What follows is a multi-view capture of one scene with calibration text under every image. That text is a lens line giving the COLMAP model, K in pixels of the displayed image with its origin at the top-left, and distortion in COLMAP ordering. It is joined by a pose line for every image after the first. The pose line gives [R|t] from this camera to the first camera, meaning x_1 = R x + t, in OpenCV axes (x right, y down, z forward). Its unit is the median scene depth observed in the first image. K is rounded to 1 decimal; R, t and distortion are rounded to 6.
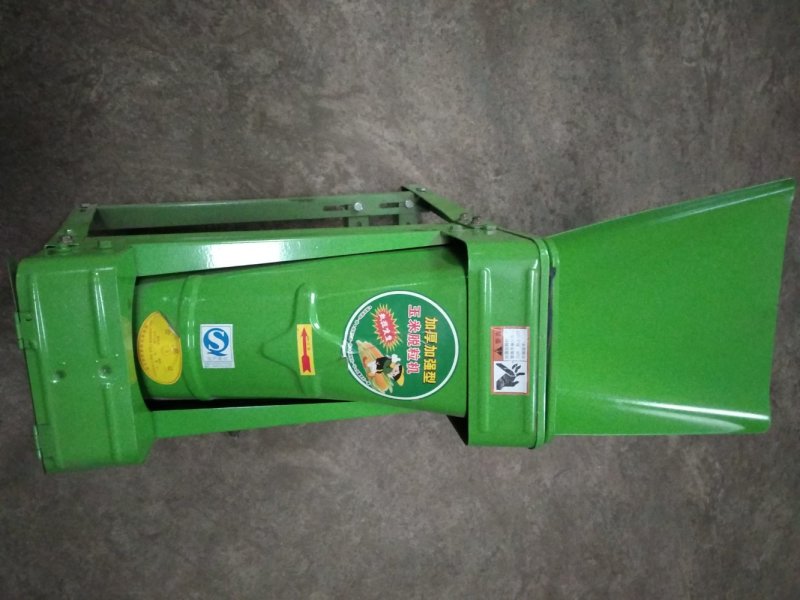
lens RADIAL K [[622.8, 0, 400.0], [0, 622.8, 300.0], [0, 0, 1]] dist [0.042754, -0.003350]
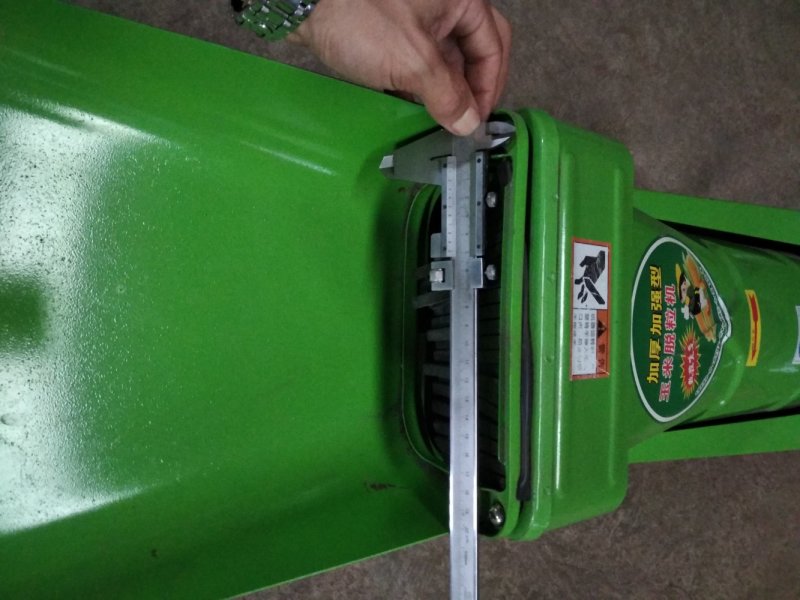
lens RADIAL K [[622.8, 0, 400.0], [0, 622.8, 300.0], [0, 0, 1]] dist [0.042754, -0.003350]
pose [[-0.834926, -0.062288, -0.546826, 0.571666], [0.166788, -0.975488, -0.143546, 0.148121], [-0.524481, -0.211054, 0.824849, 0.638090]]
